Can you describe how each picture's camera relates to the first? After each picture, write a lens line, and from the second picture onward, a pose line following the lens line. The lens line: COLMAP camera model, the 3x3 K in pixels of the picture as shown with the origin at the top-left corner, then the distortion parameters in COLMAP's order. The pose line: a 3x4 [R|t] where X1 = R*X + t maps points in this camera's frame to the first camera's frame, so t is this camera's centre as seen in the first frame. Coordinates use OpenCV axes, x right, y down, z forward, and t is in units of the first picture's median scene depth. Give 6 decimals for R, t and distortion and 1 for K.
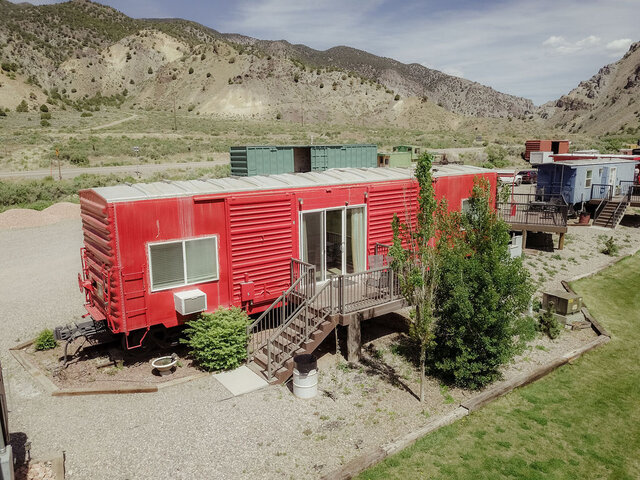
lens RADIAL K [[487.9, 0, 315.2], [0, 487.9, 241.0], [0, 0, 1]] dist [-0.004329, 0.004225]
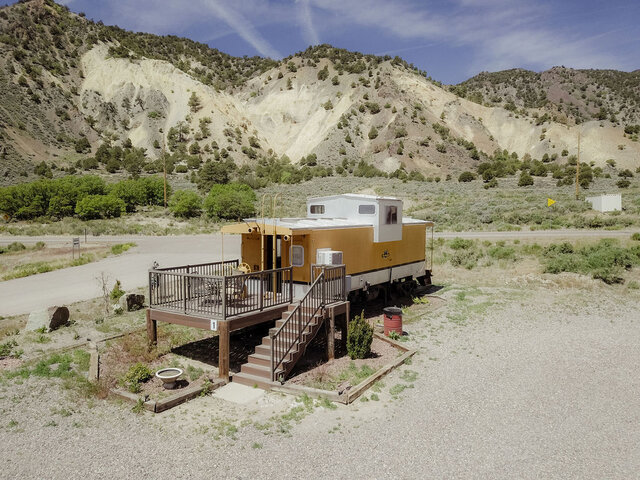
lens RADIAL K [[487.9, 0, 315.2], [0, 487.9, 241.0], [0, 0, 1]] dist [-0.004329, 0.004225]
pose [[0.476133, 0.057722, -0.877477, -0.025968], [-0.170746, 0.984921, -0.027860, 0.000879], [0.862637, 0.163091, 0.478809, 0.005609]]
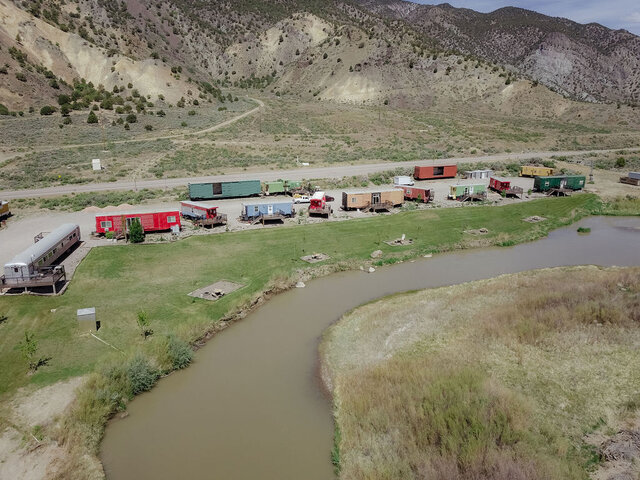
lens RADIAL K [[487.9, 0, 315.2], [0, 487.9, 241.0], [0, 0, 1]] dist [-0.004329, 0.004225]
pose [[0.949162, 0.090032, -0.301638, 0.086873], [-0.069117, 0.994450, 0.079328, -0.008919], [0.307106, -0.054446, 0.950117, -0.088293]]
